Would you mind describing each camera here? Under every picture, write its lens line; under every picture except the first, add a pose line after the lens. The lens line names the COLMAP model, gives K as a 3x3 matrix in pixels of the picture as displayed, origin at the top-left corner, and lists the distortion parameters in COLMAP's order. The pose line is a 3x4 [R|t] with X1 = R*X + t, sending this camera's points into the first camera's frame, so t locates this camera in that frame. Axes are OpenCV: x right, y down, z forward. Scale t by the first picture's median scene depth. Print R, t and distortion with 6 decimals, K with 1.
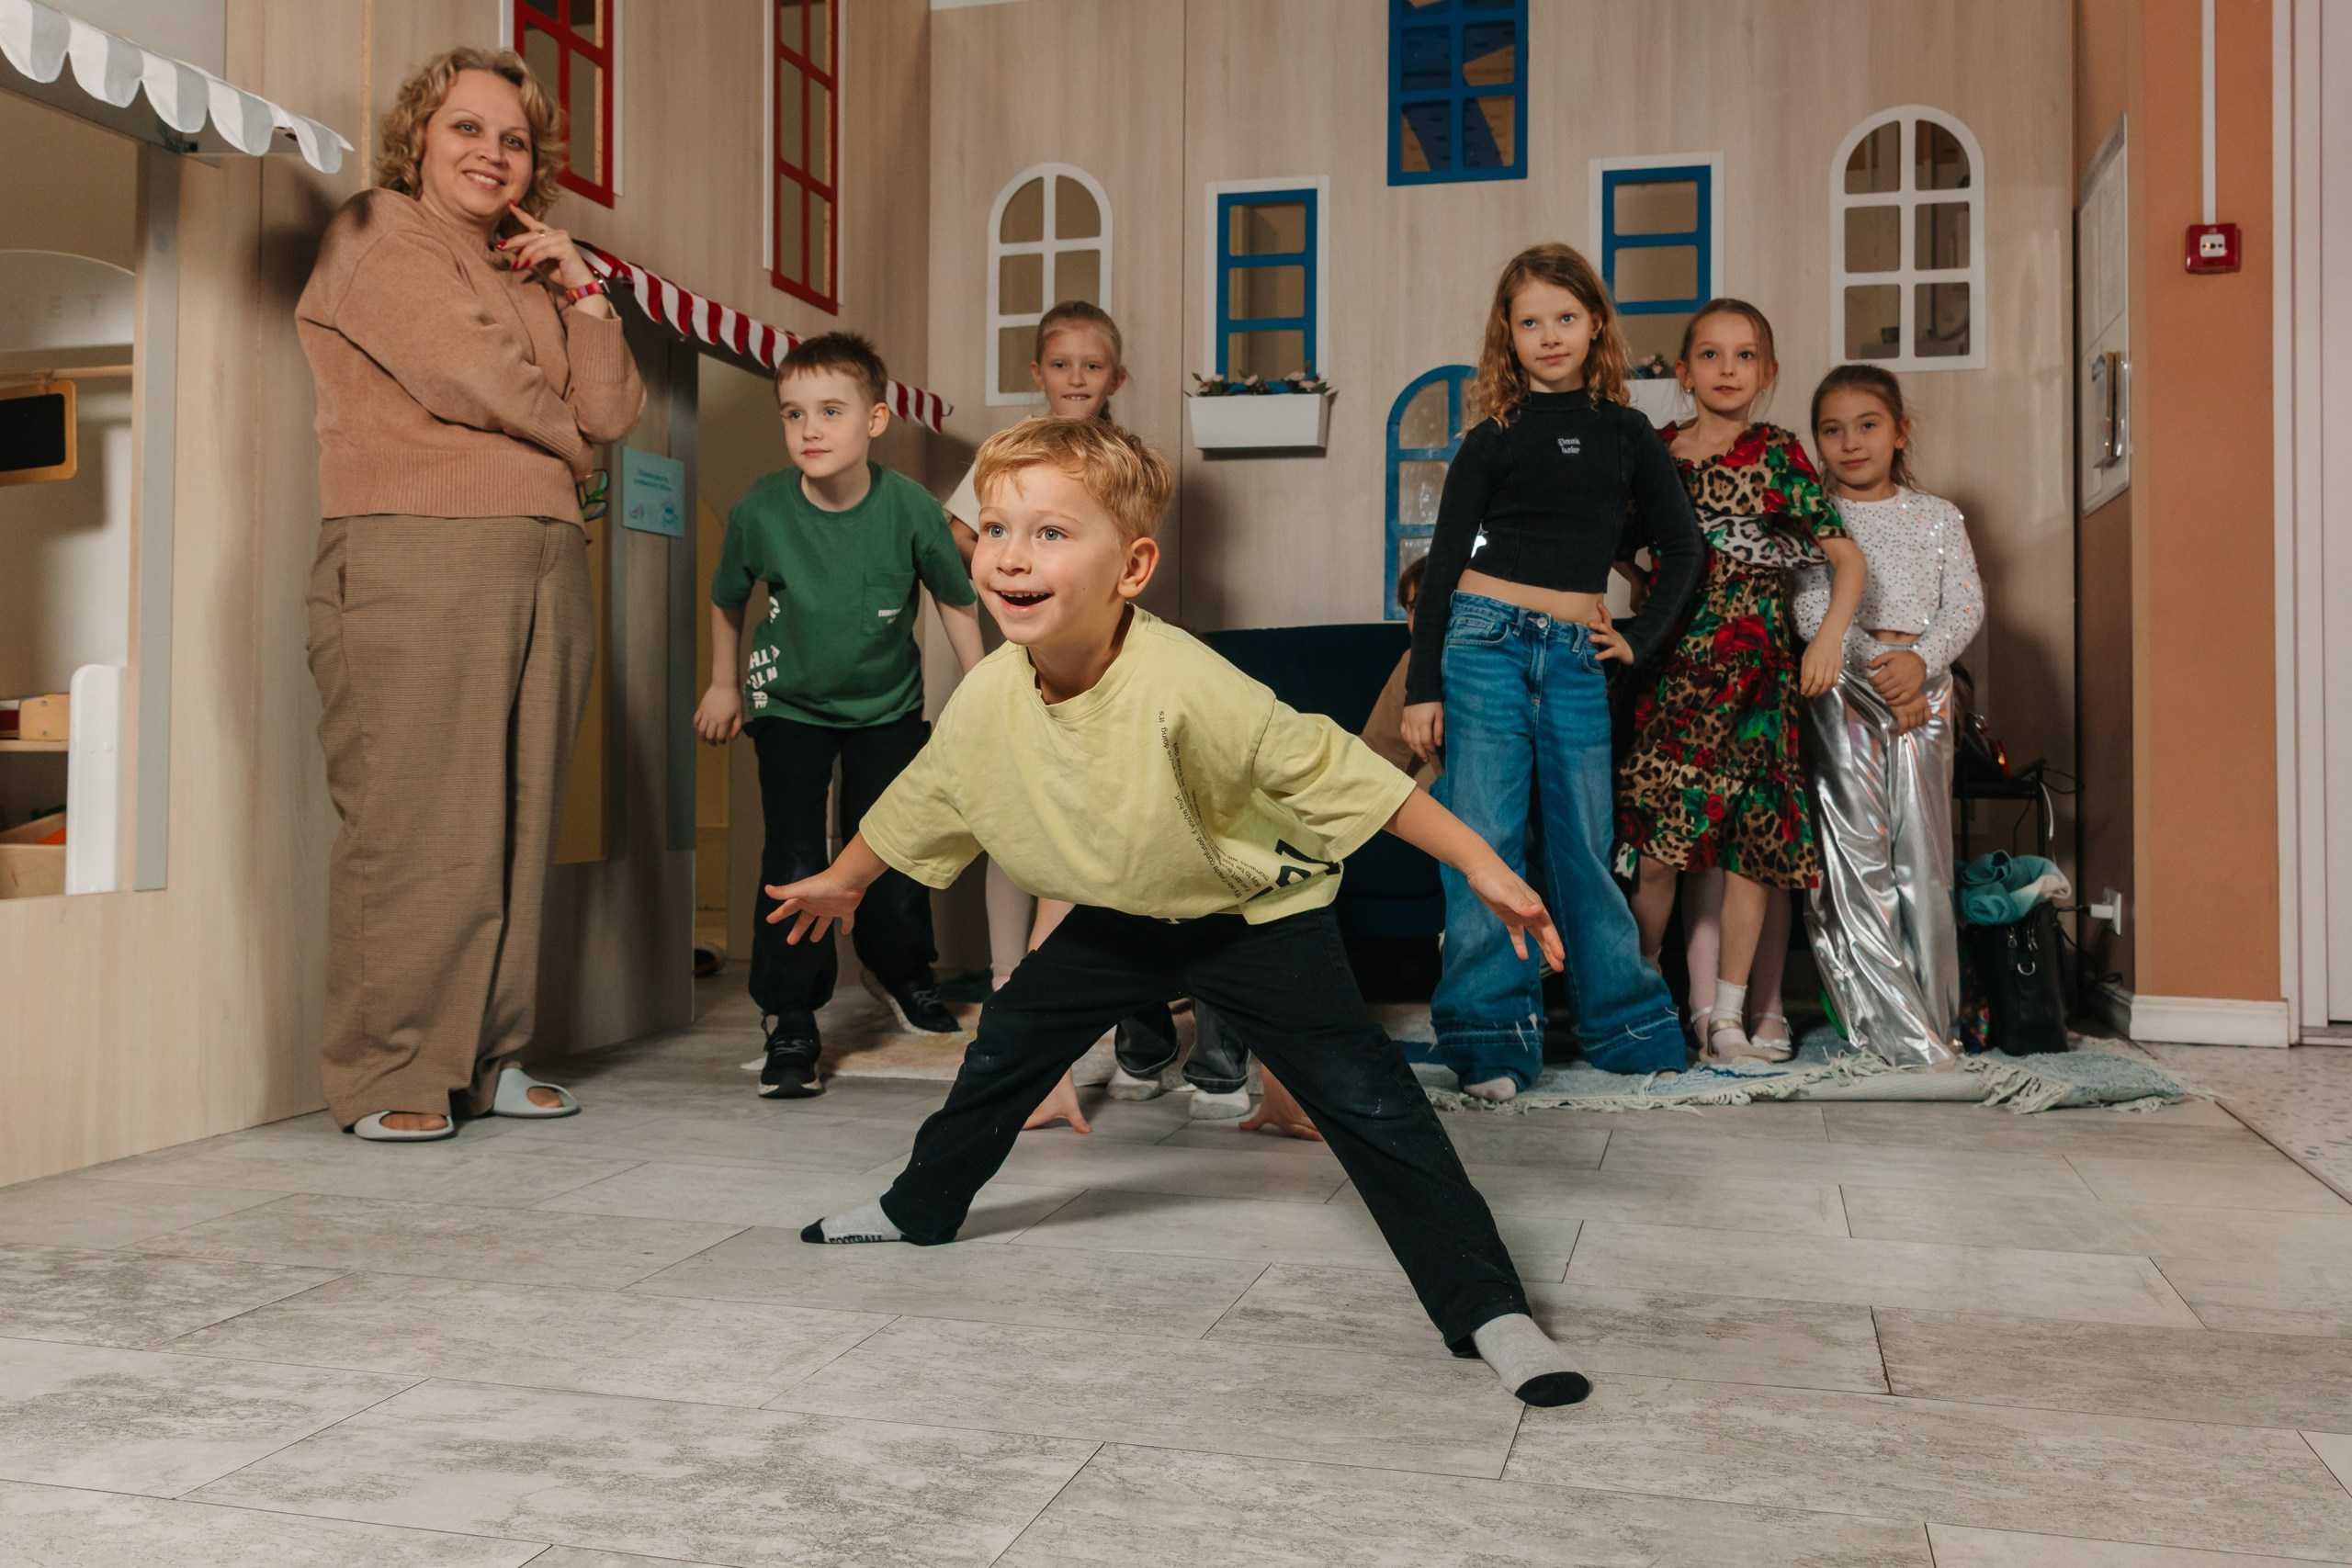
lens RADIAL K [[2015.0, 0, 1176.0], [0, 2015.0, 784.0], [0, 0, 1]] dist [0.003352, -0.021972]
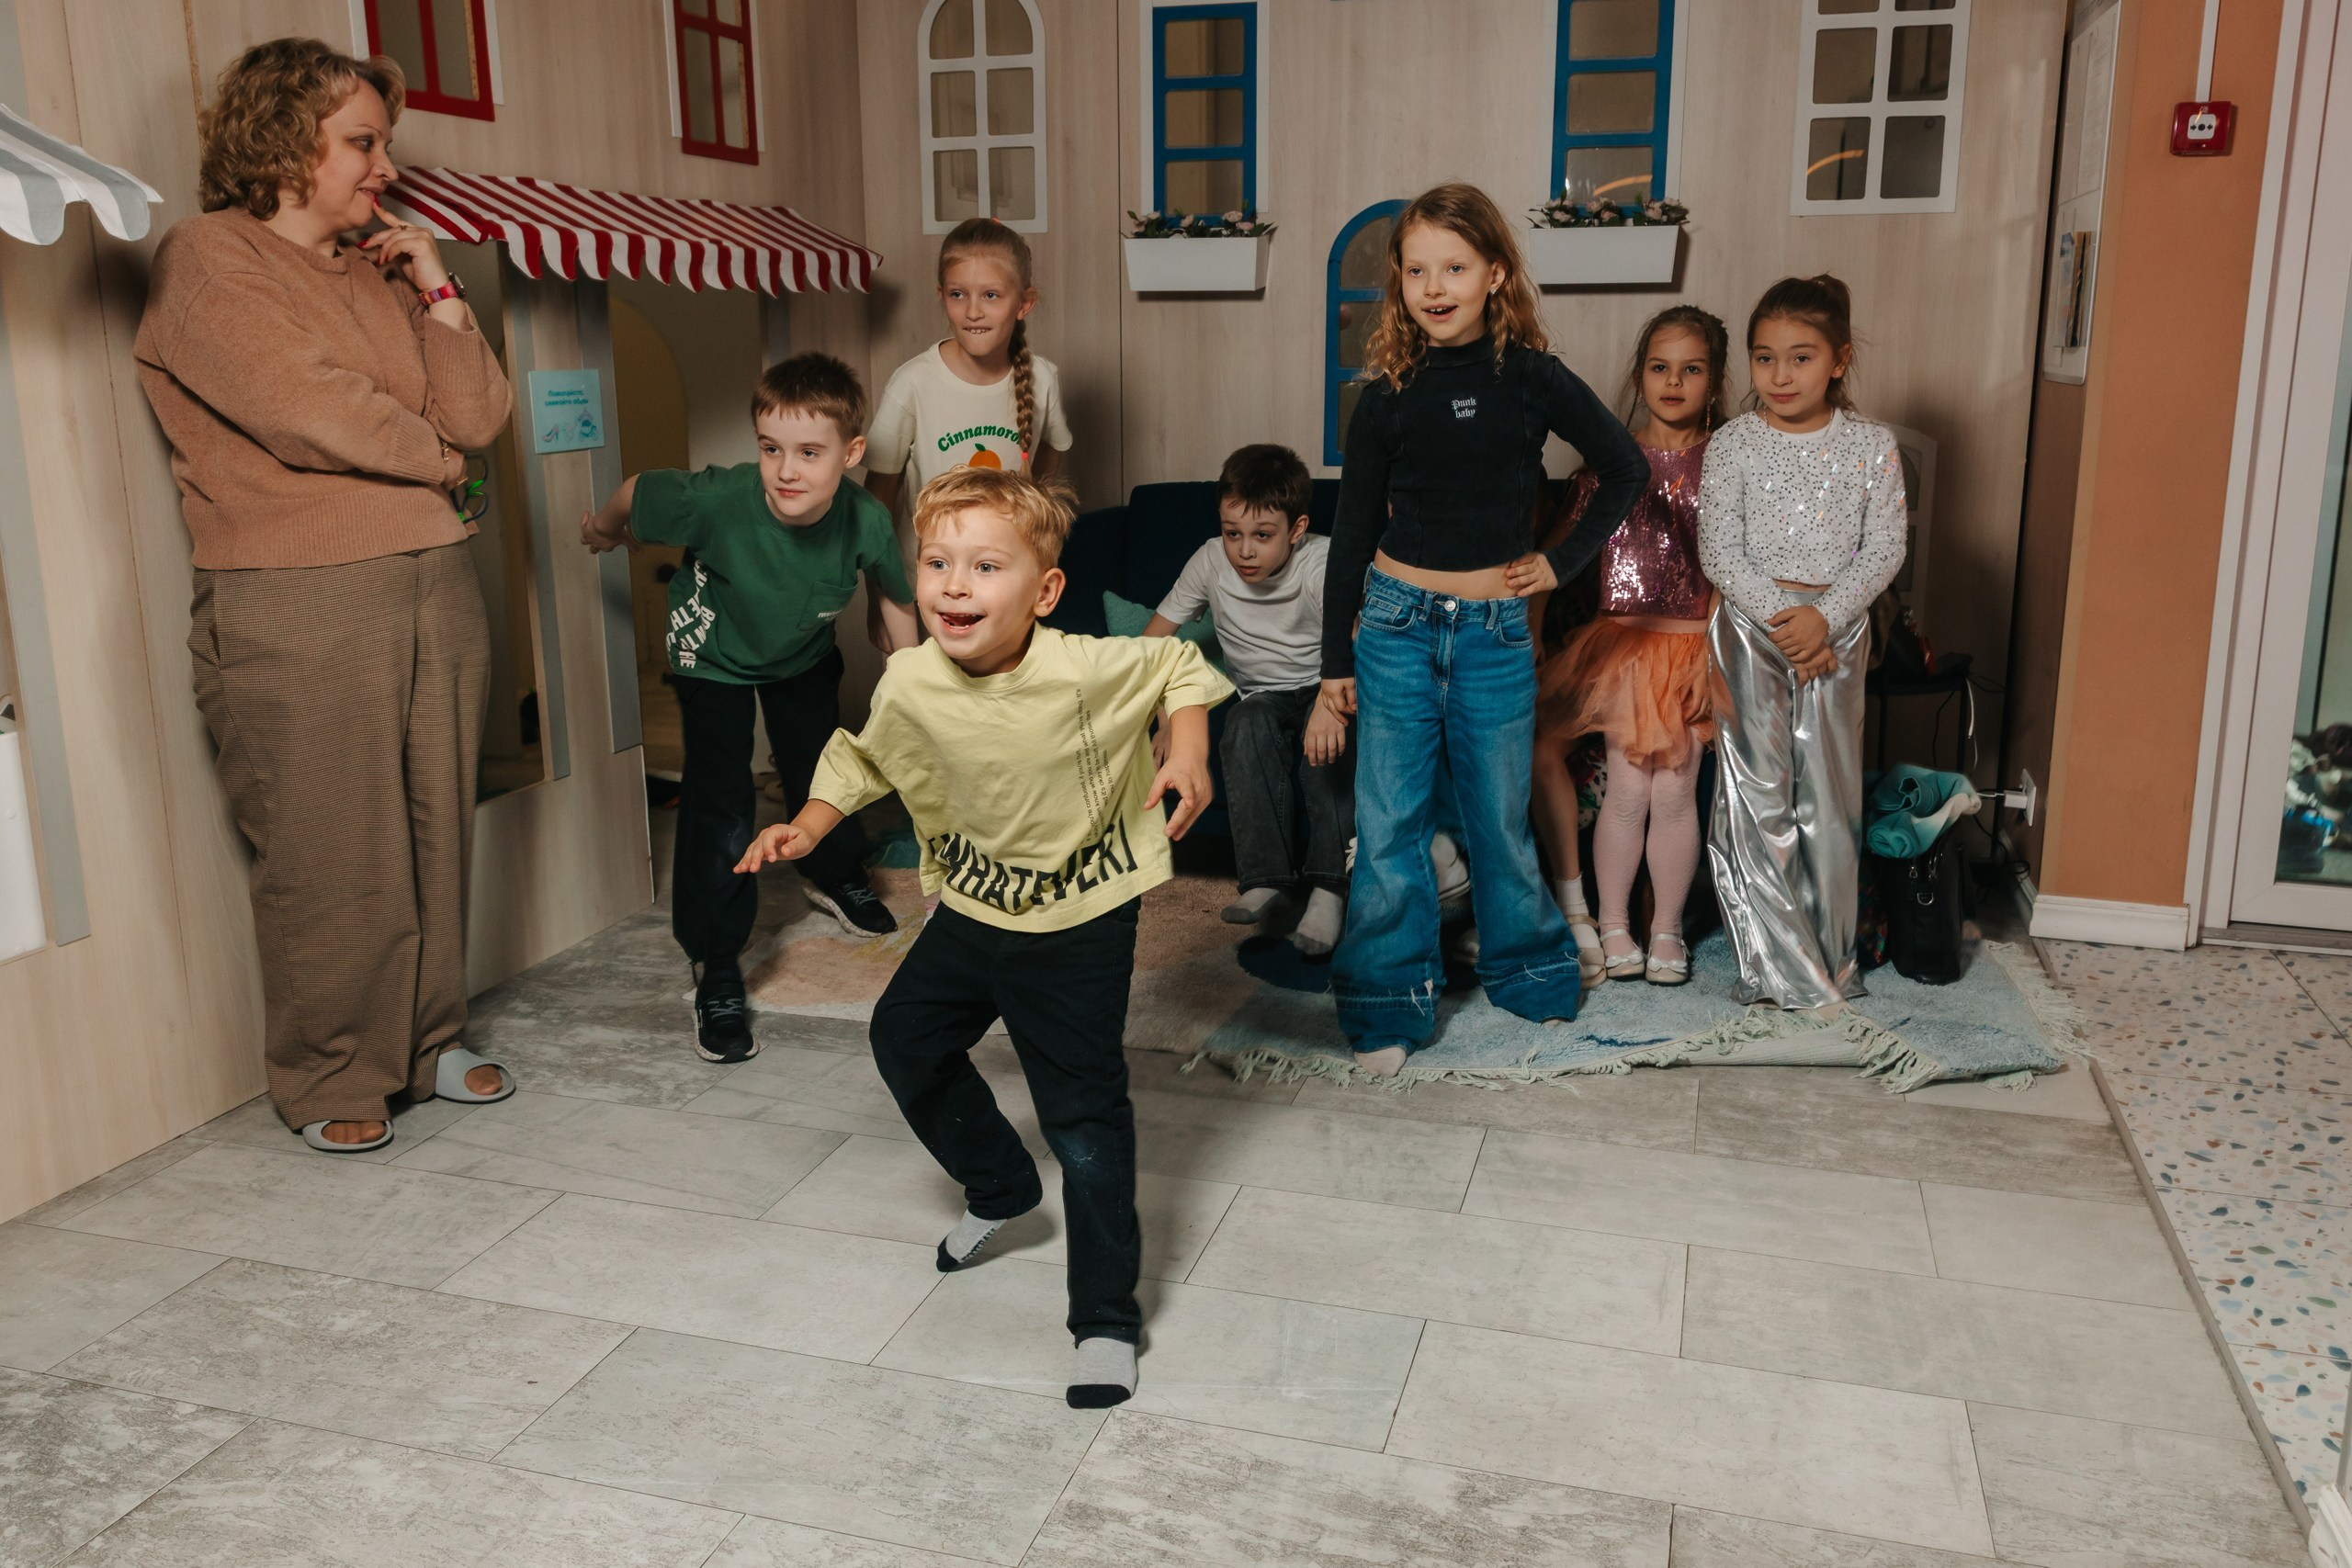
lens RADIAL K [[1857.6, 0, 1130.5], [0, 1857.6, 809.1], [0, 0, 1]] dist [-0.005375, -0.003470]
pose [[0.998970, -0.006272, -0.044931, 0.062973], [0.016893, 0.970601, 0.240101, -0.182848], [0.042104, -0.240613, 0.969707, 0.084376]]
